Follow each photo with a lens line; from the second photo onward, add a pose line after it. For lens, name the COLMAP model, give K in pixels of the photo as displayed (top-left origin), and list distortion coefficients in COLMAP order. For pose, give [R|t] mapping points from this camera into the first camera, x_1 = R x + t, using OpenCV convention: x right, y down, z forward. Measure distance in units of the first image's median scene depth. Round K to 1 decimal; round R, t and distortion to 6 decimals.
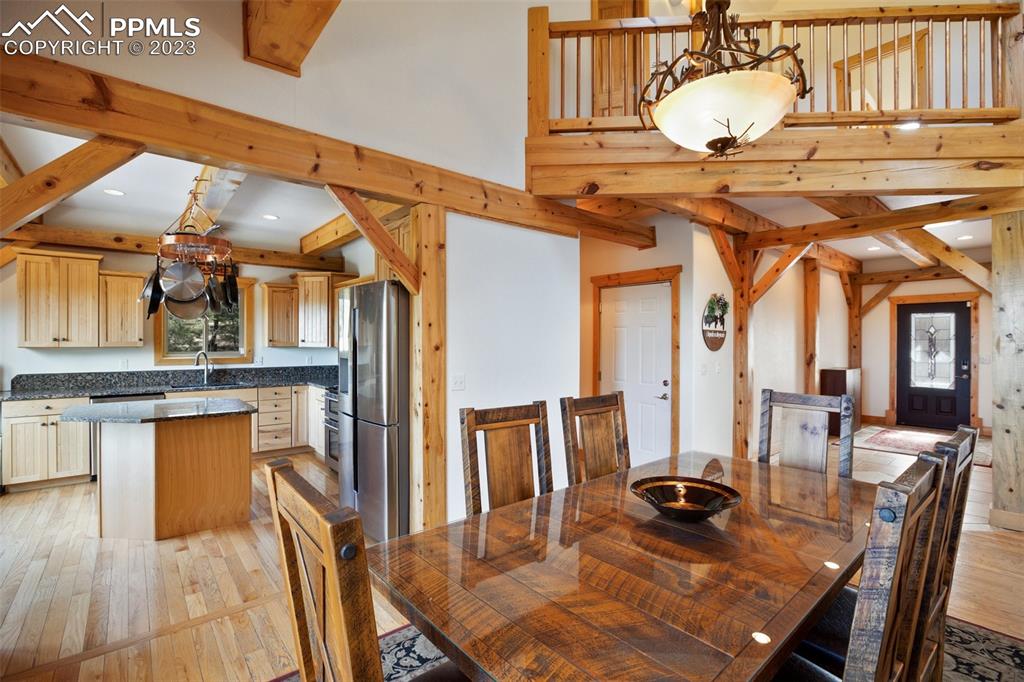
lens RADIAL K [[464.1, 0, 507.7], [0, 464.1, 344.6], [0, 0, 1]] dist [0.002932, 0.000429]
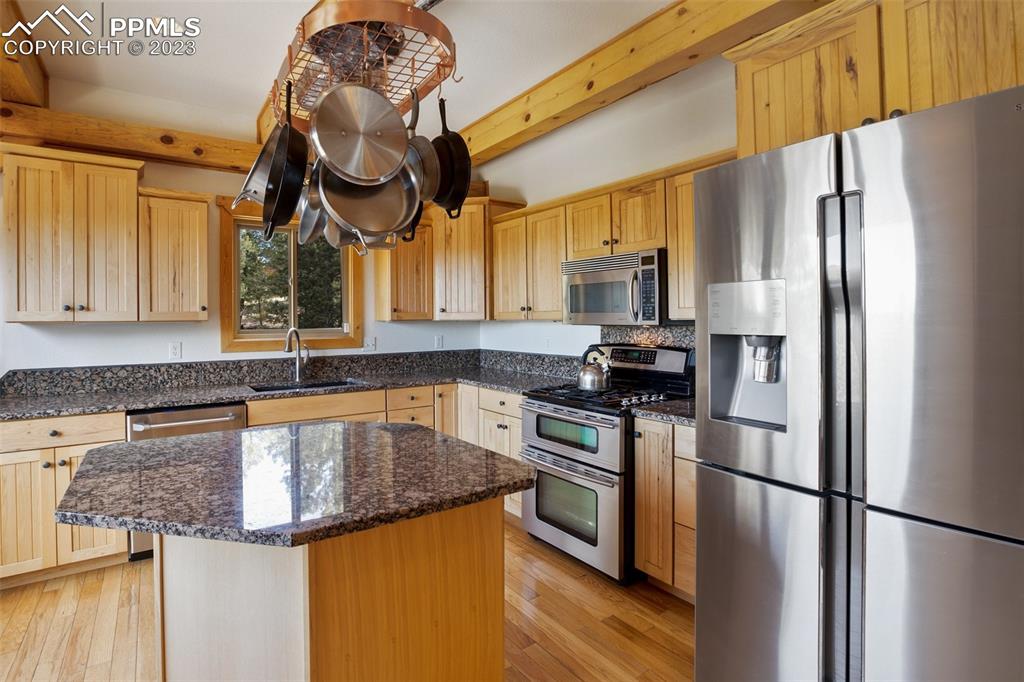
lens RADIAL K [[517.1, 0, 515.2], [0, 517.1, 323.1], [0, 0, 1]] dist [-0.013089, 0.000067]
pose [[0.997309, -0.008941, -0.072767, -0.346717], [0.008975, 0.999960, 0.000135, 0.010734], [0.072763, -0.000787, 0.997349, 0.377608]]
